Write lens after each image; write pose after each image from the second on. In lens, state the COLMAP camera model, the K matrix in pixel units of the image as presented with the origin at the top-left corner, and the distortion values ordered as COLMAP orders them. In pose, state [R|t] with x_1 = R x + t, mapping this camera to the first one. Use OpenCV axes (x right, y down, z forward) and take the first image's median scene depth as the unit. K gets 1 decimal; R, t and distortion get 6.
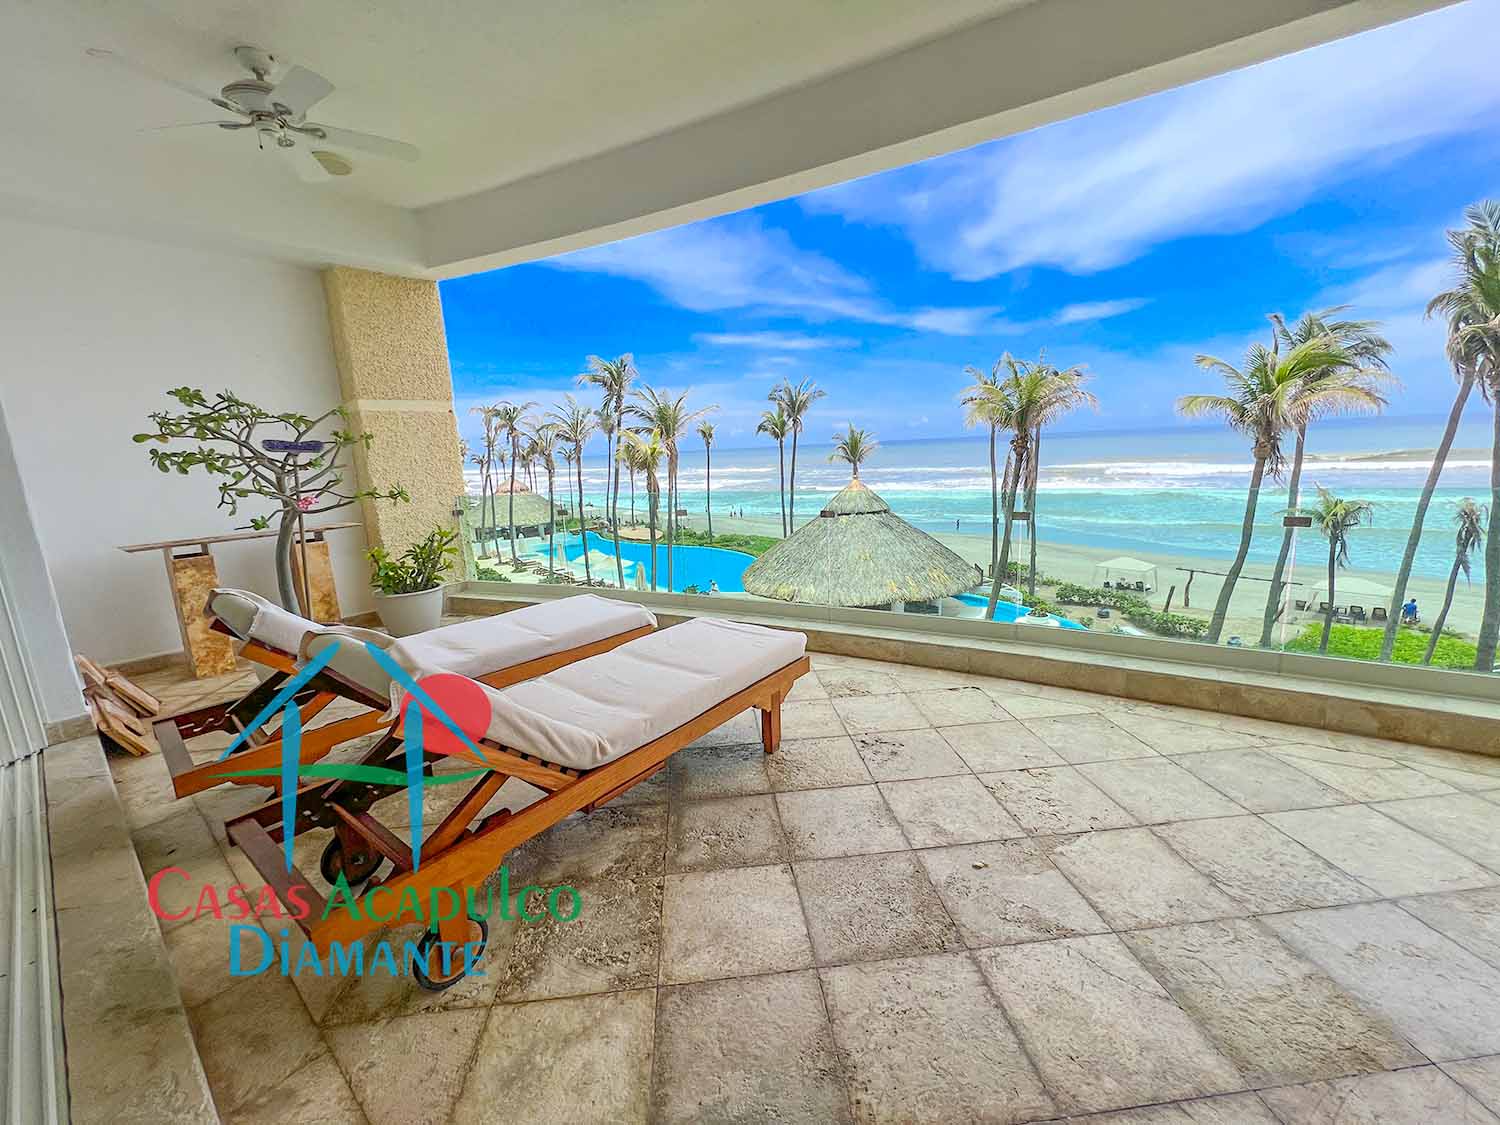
lens RADIAL K [[600.6, 0, 747.3], [0, 600.6, 560.3], [0, 0, 1]] dist [-0.002642, 0.000792]
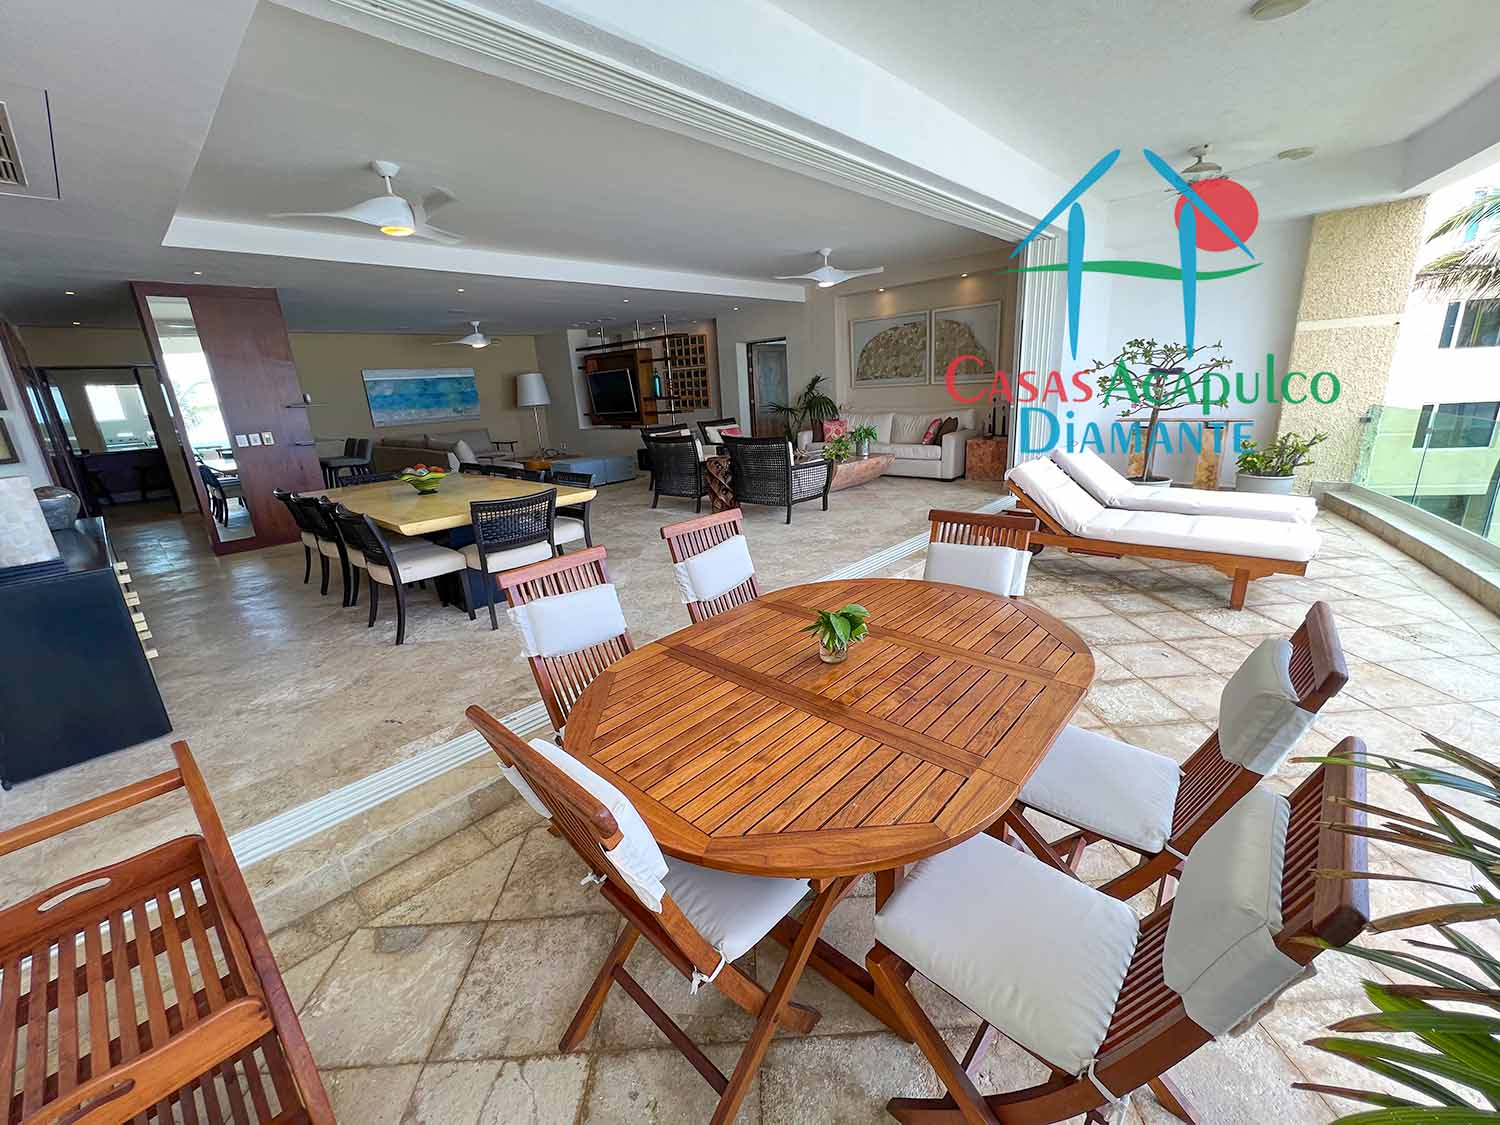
lens RADIAL K [[603.3, 0, 745.0], [0, 603.3, 557.5], [0, 0, 1]] dist [0.000119, -0.000168]
pose [[-0.057532, 0.323916, -0.944335, 0.114163], [-0.128700, 0.935602, 0.328762, -0.009987], [0.990013, 0.140451, -0.012139, -0.013093]]
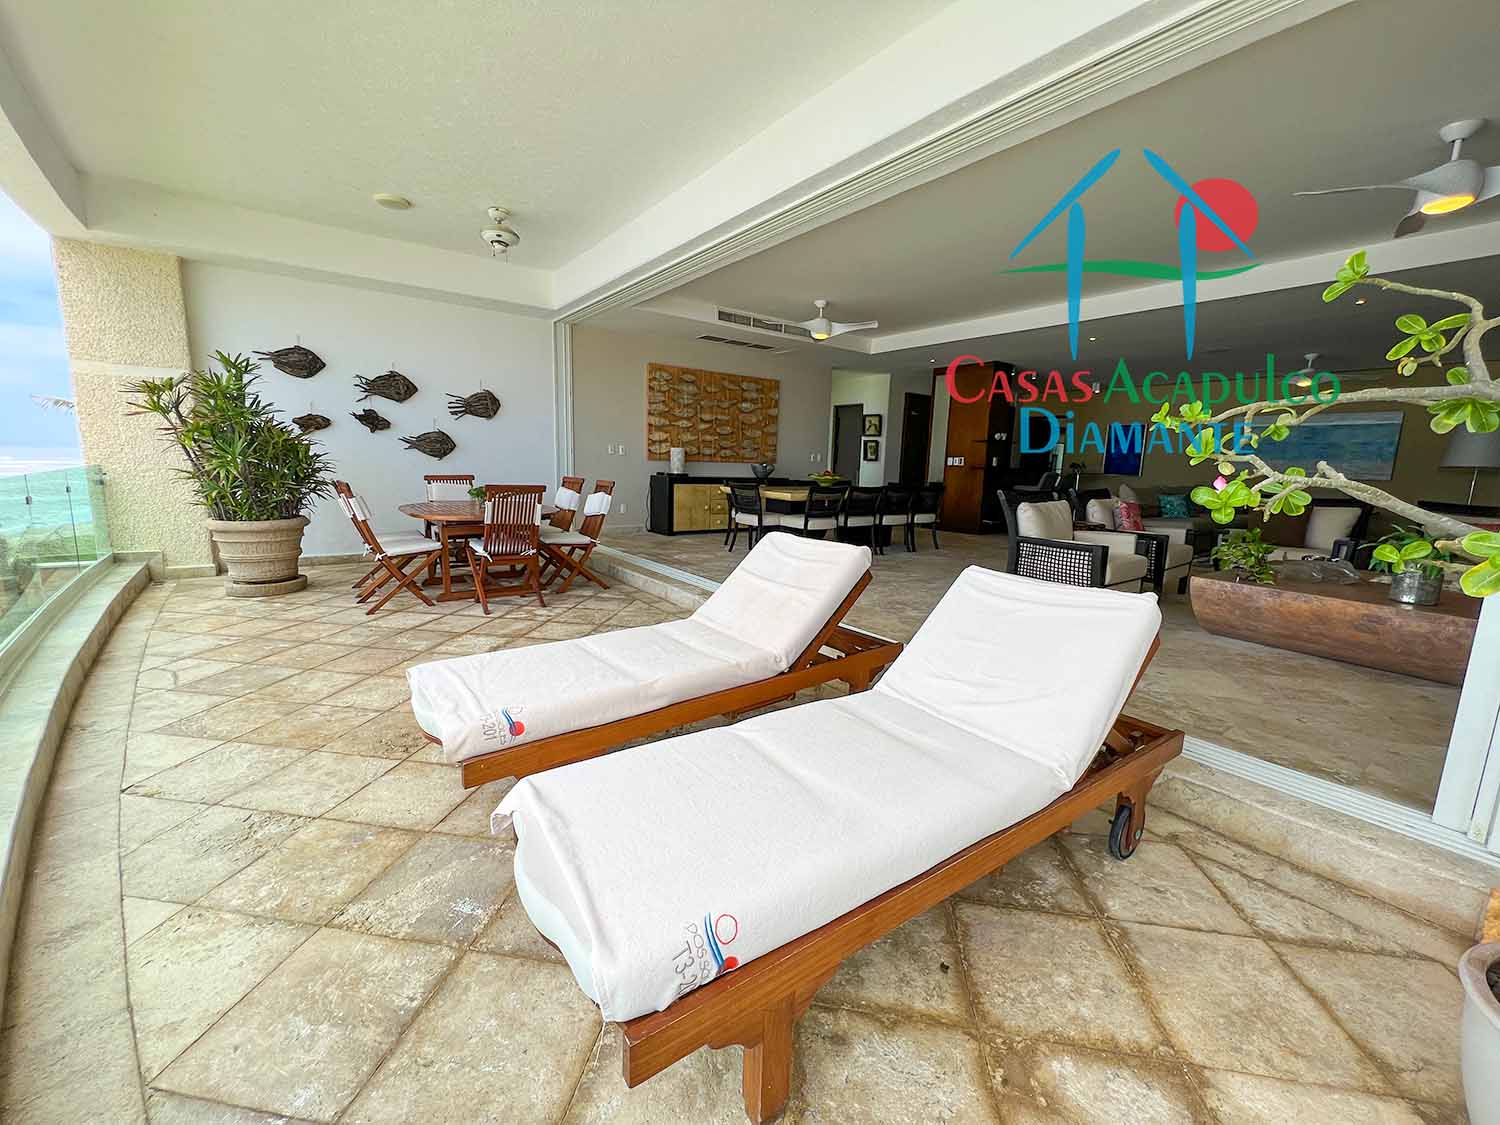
lens RADIAL K [[600.6, 0, 747.0], [0, 600.6, 558.6], [0, 0, 1]] dist [-0.002642, 0.000792]
pose [[-0.970554, -0.019073, 0.240128, -0.042628], [0.062890, 0.942224, 0.329028, -0.019858], [-0.232530, 0.334441, -0.913279, 0.130814]]
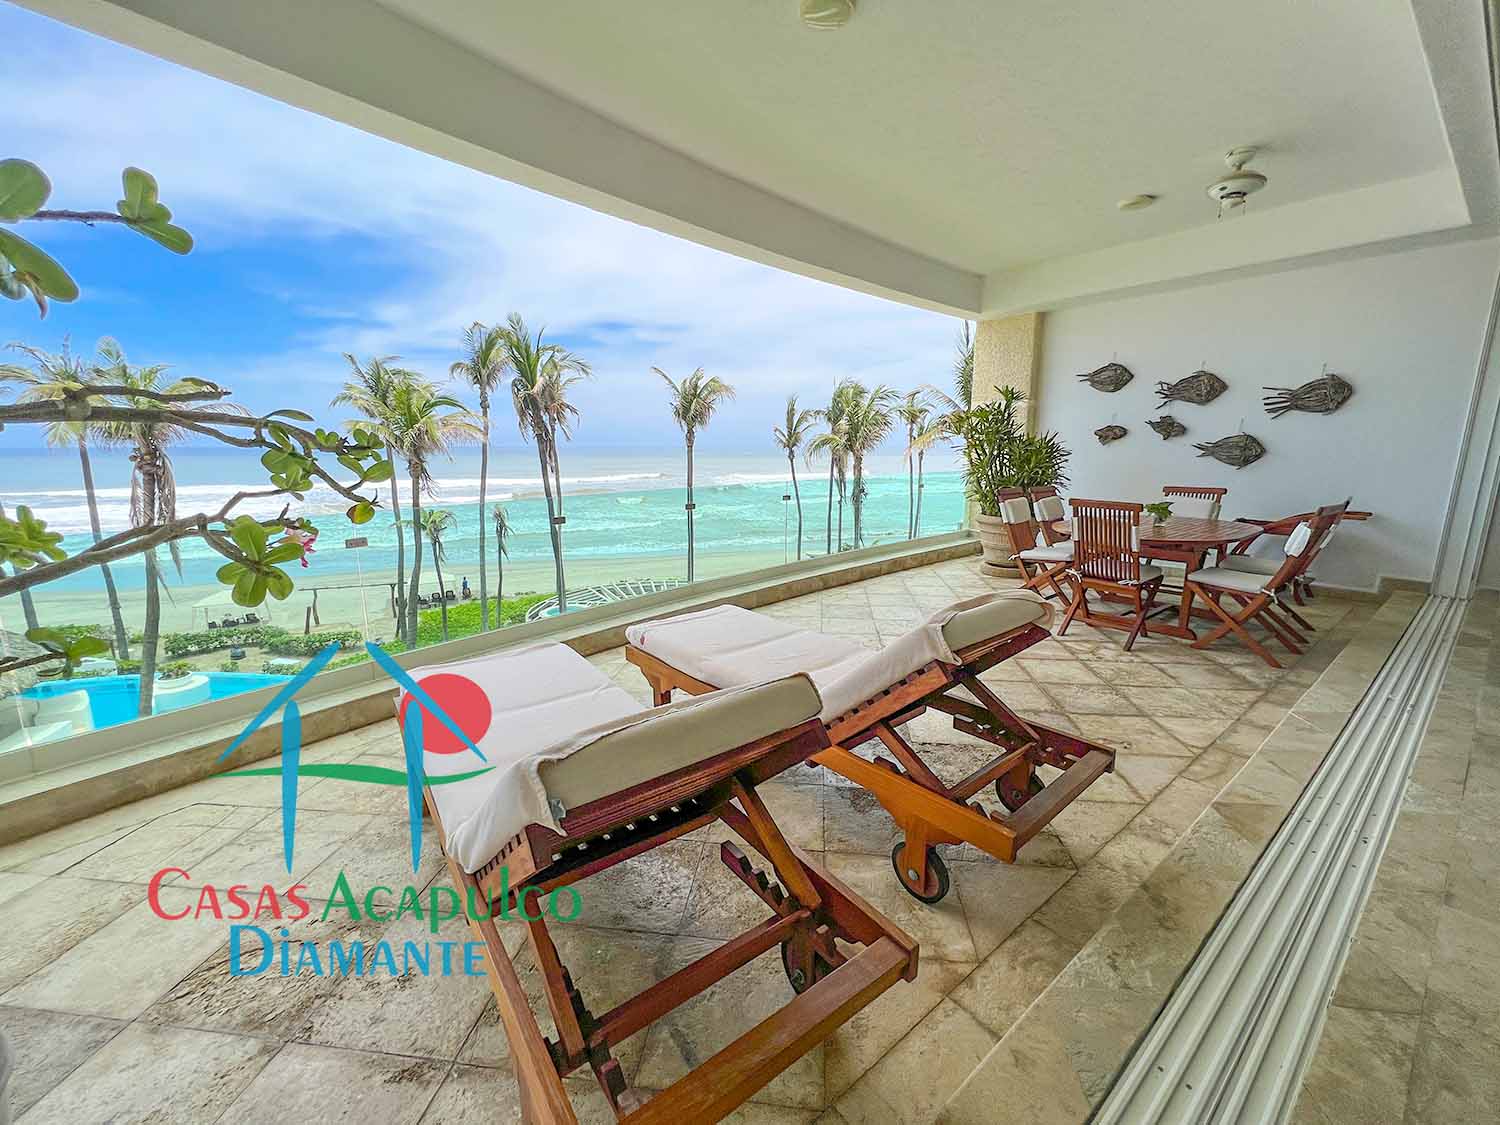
lens RADIAL K [[600.6, 0, 746.4], [0, 600.6, 559.2], [0, 0, 1]] dist [-0.002642, 0.000792]
pose [[0.211301, -0.134745, 0.968089, -0.089138], [0.172957, 0.979977, 0.098649, -0.006732], [-0.961997, 0.146593, 0.230375, 0.056137]]
